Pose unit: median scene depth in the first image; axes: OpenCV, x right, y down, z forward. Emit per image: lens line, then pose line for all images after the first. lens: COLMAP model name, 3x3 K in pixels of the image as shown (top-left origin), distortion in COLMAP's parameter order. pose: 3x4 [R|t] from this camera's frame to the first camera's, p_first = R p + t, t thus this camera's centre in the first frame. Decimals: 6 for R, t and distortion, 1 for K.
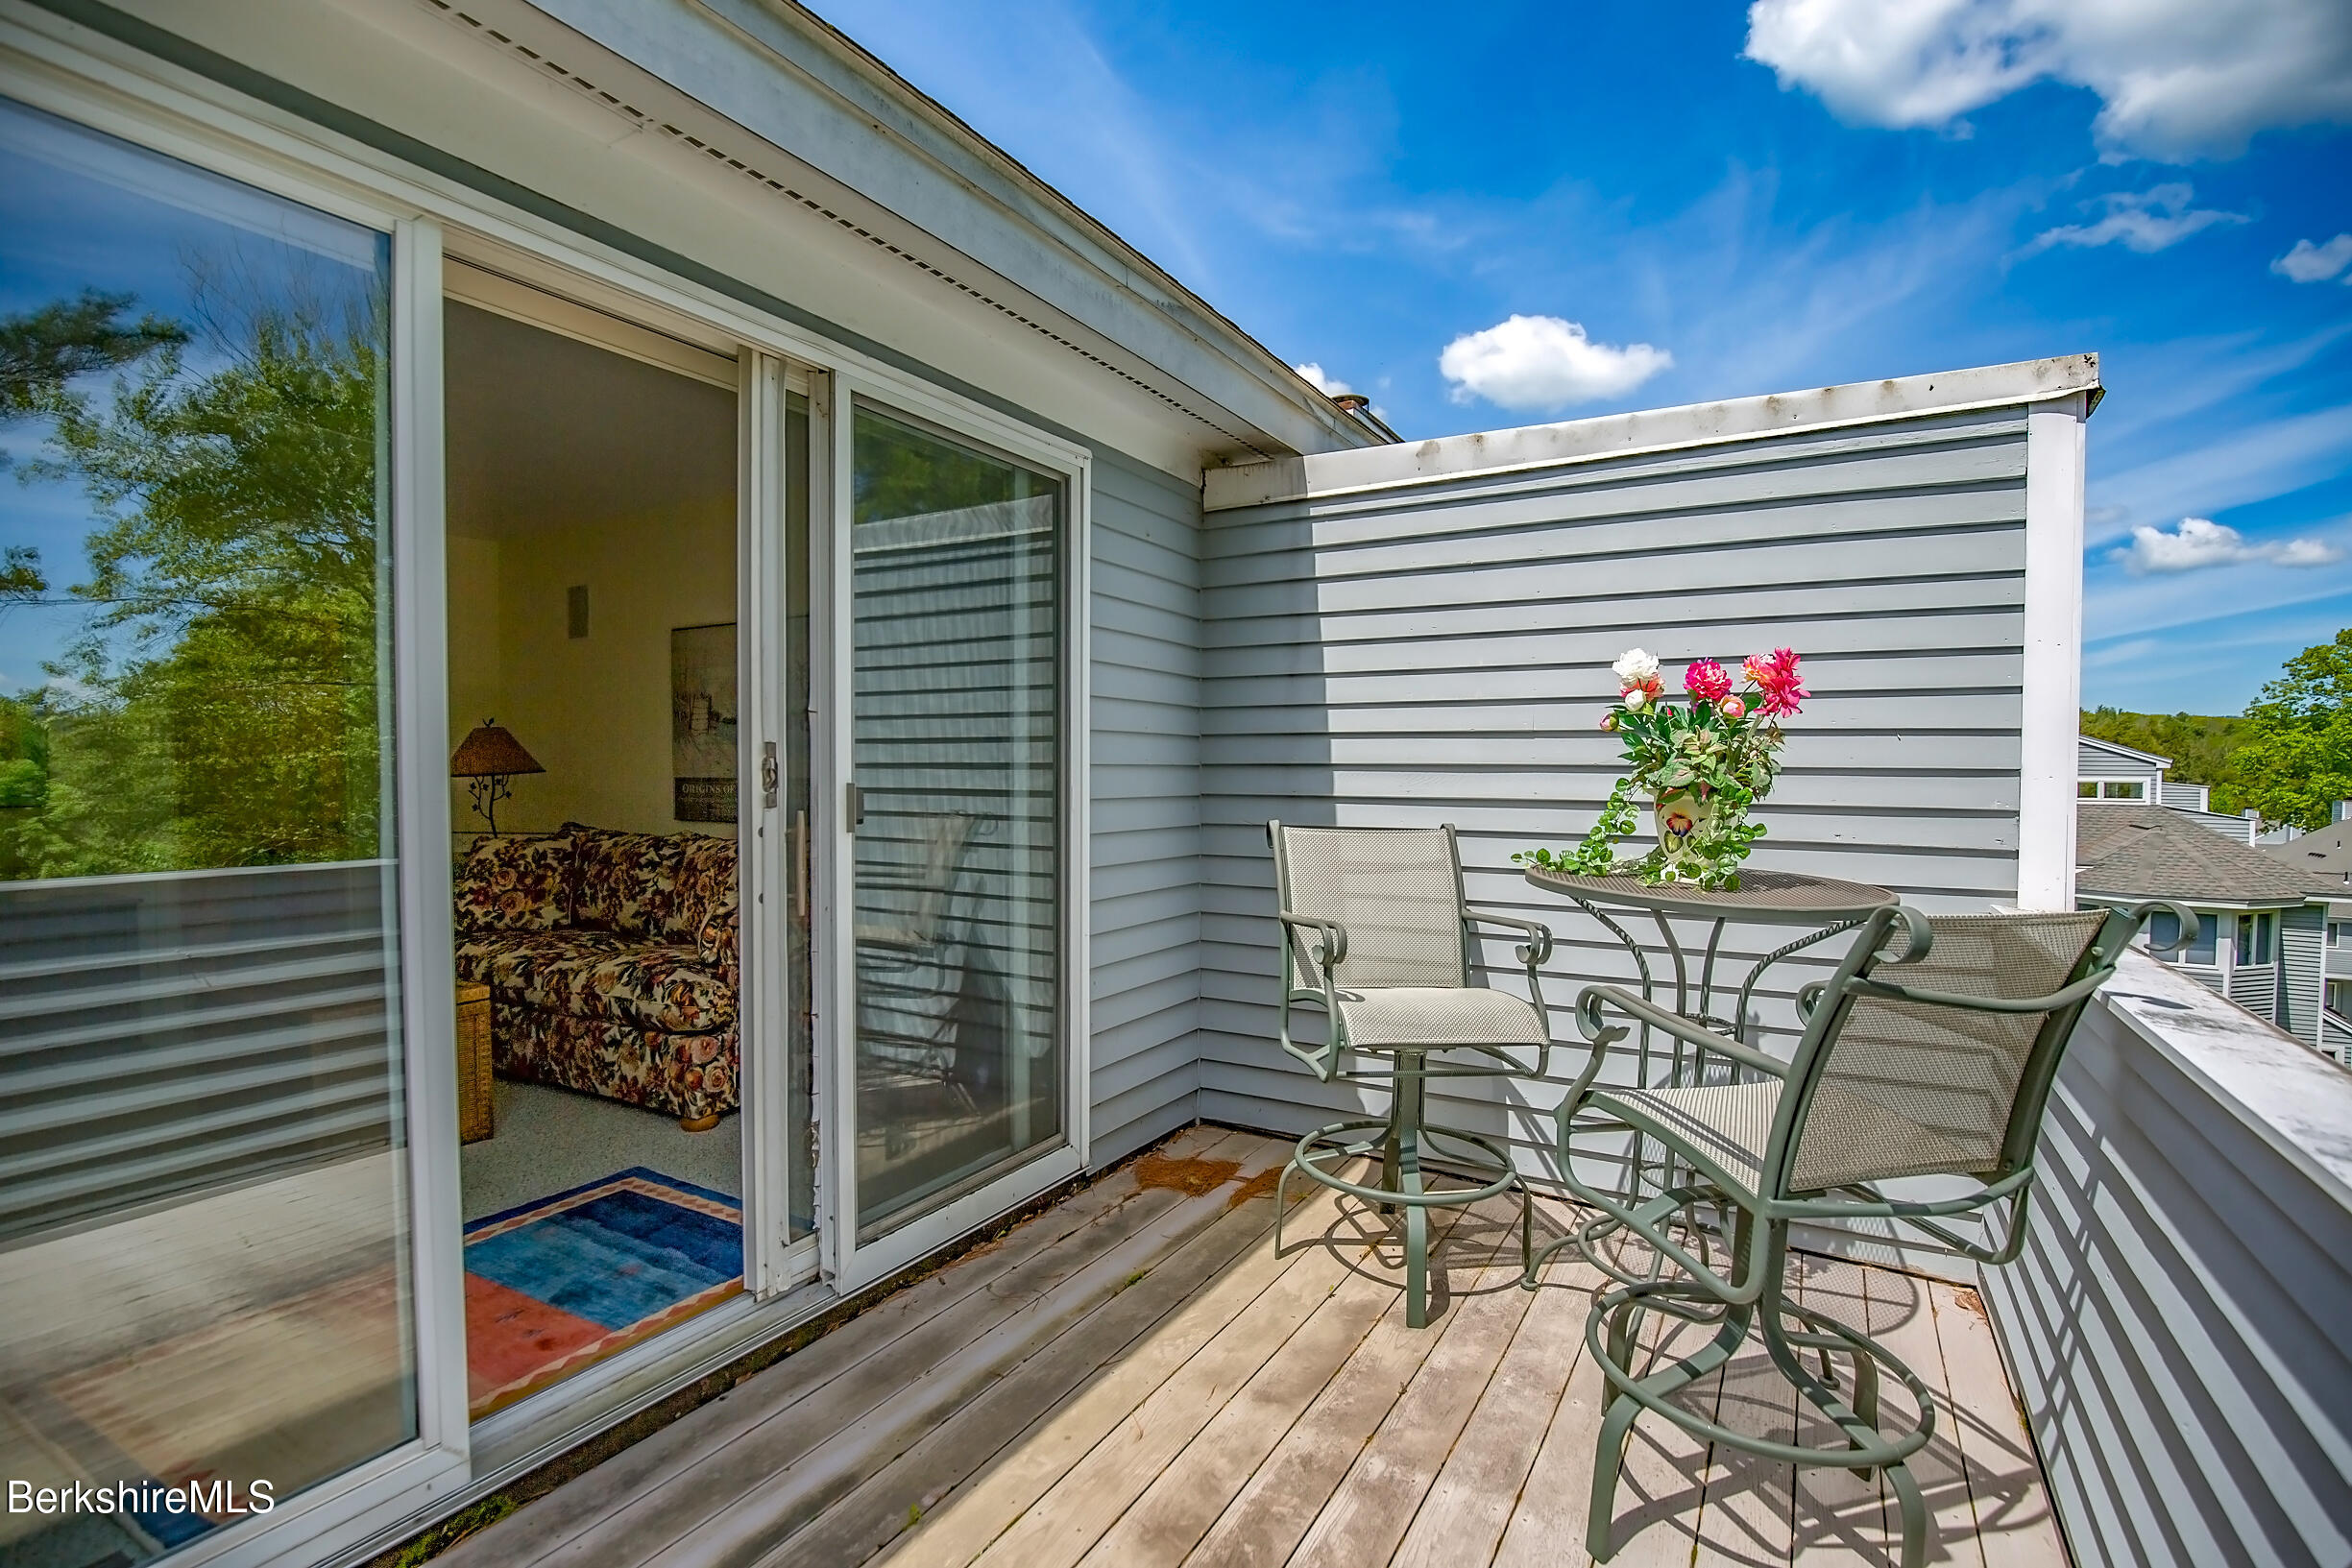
lens RADIAL K [[1074.6, 0, 1170.7], [0, 1074.6, 797.3], [0, 0, 1]] dist [-0.032142, 0.005224]
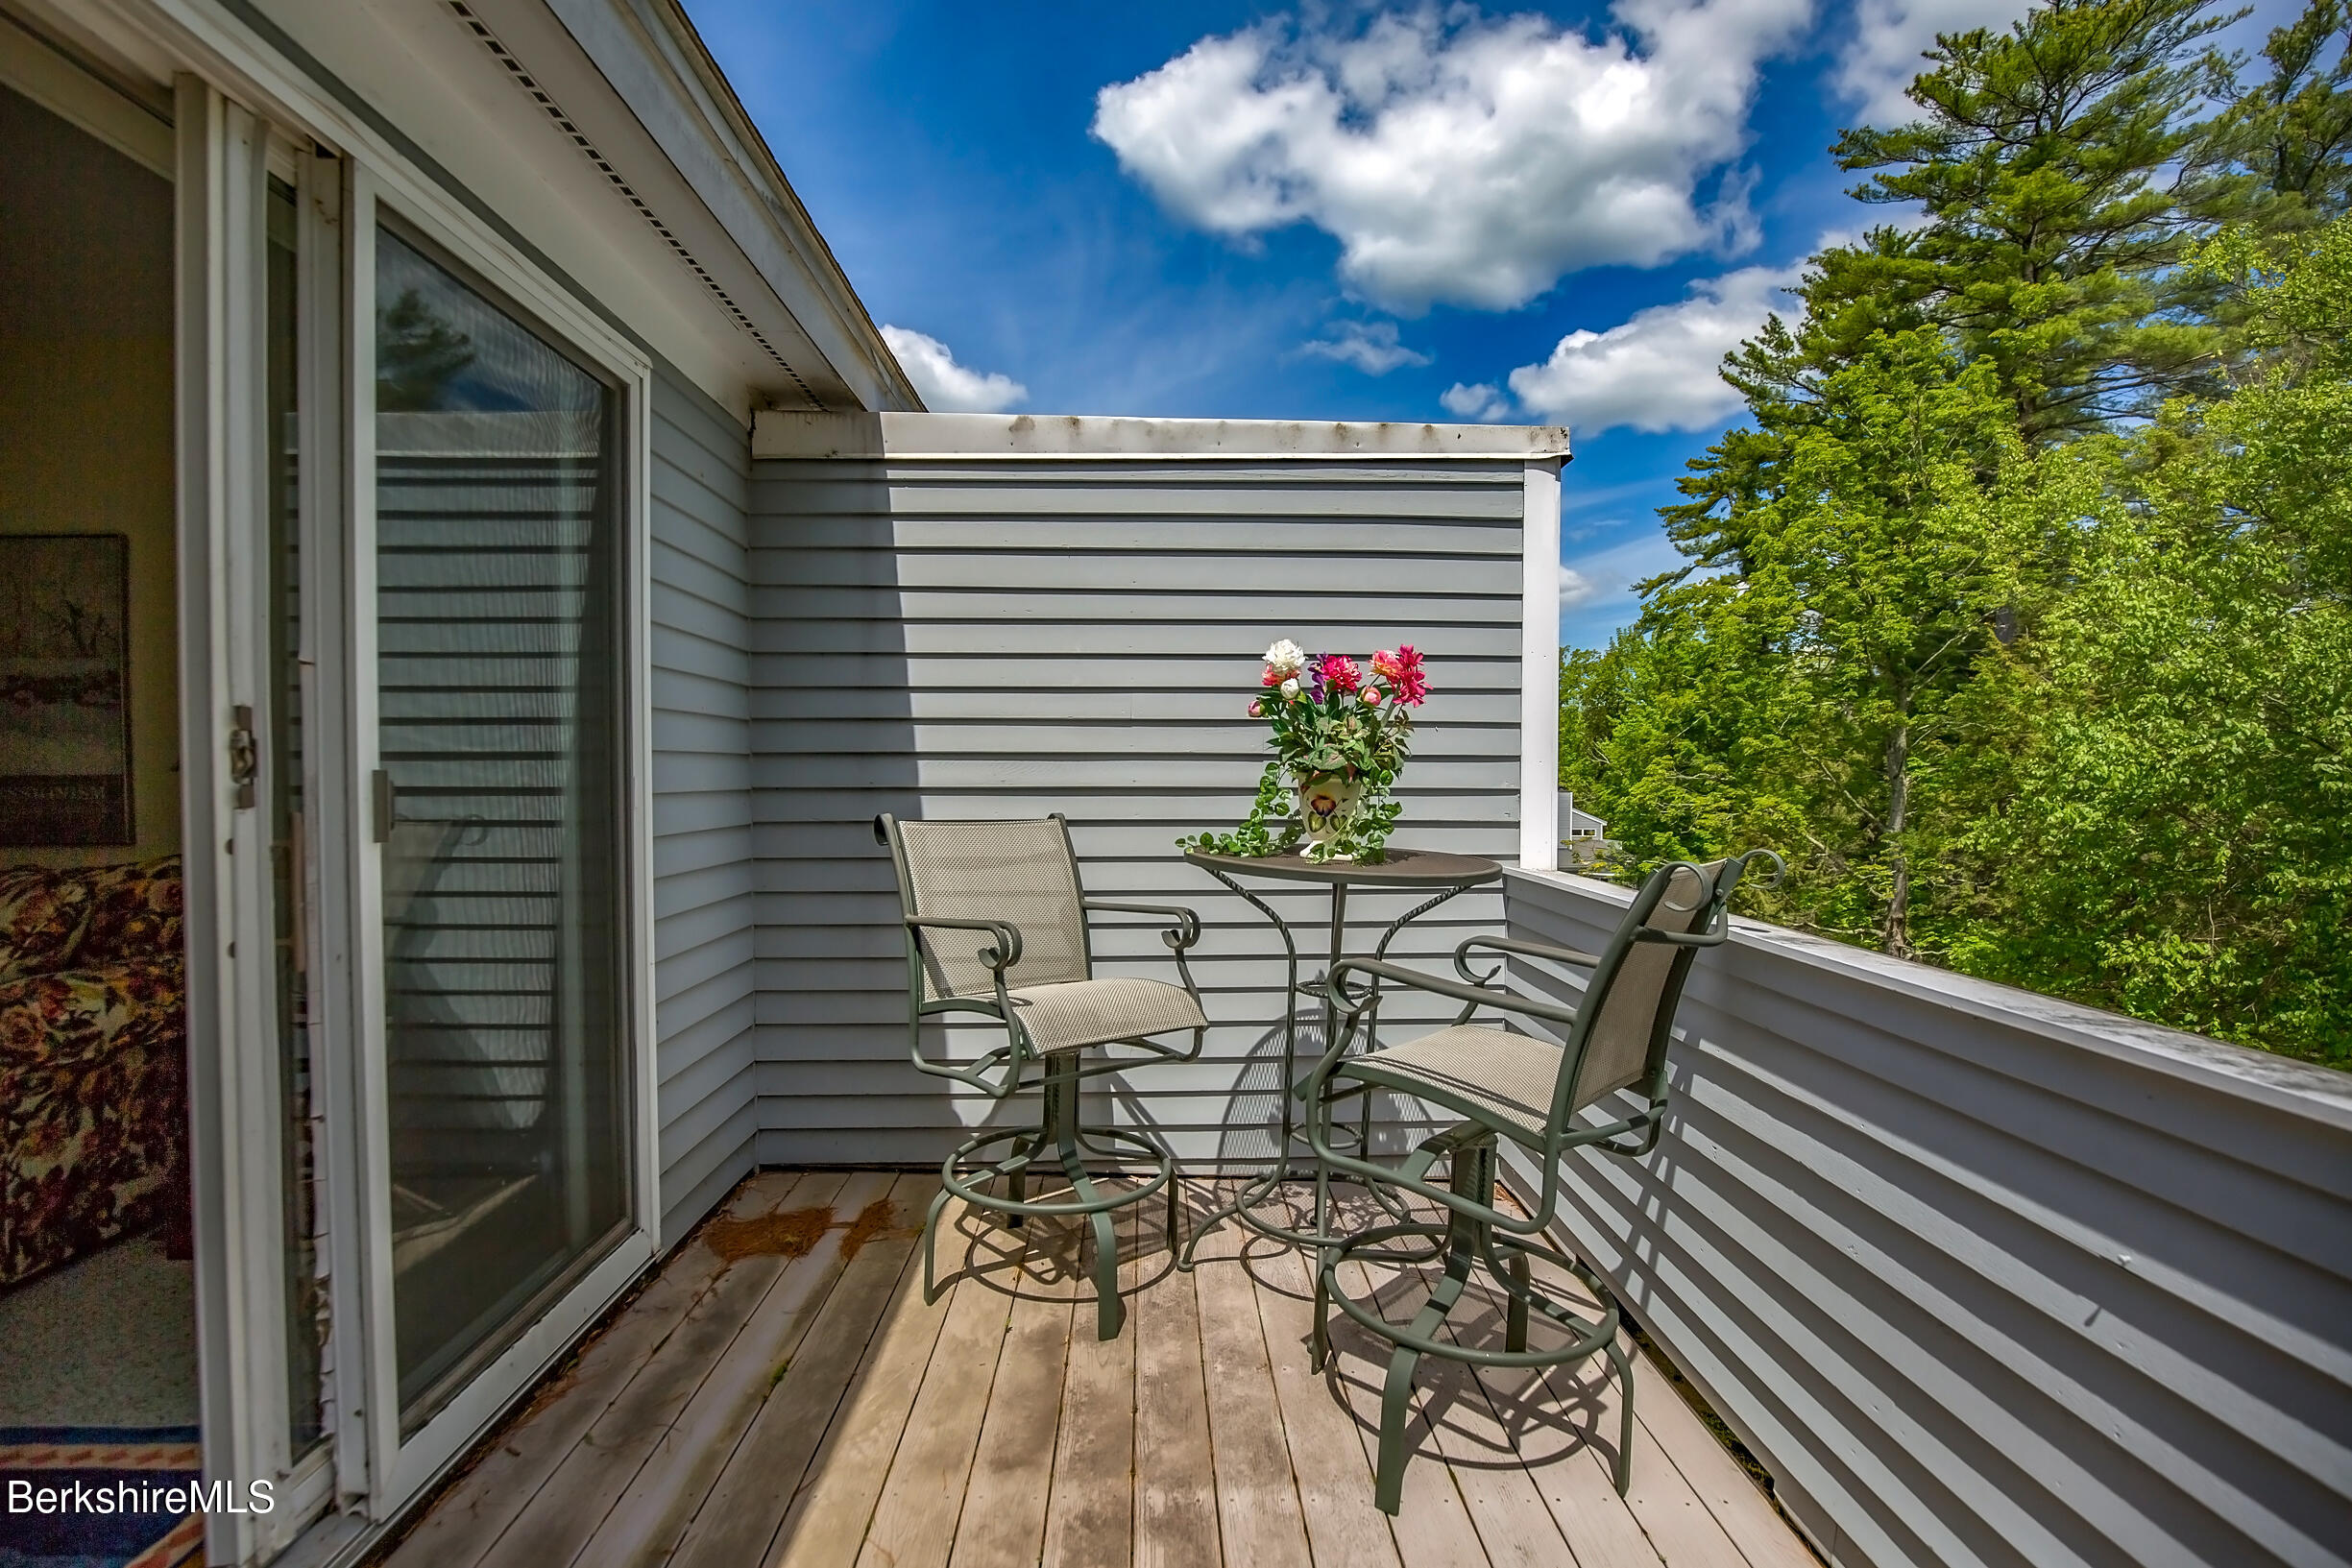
lens RADIAL K [[1074.6, 0, 1170.7], [0, 1074.6, 797.3], [0, 0, 1]] dist [-0.032142, 0.005224]
pose [[0.850577, -0.017541, 0.525559, -0.197840], [0.016905, 0.999839, 0.006010, 0.007285], [-0.525579, 0.003773, 0.850736, 0.143642]]
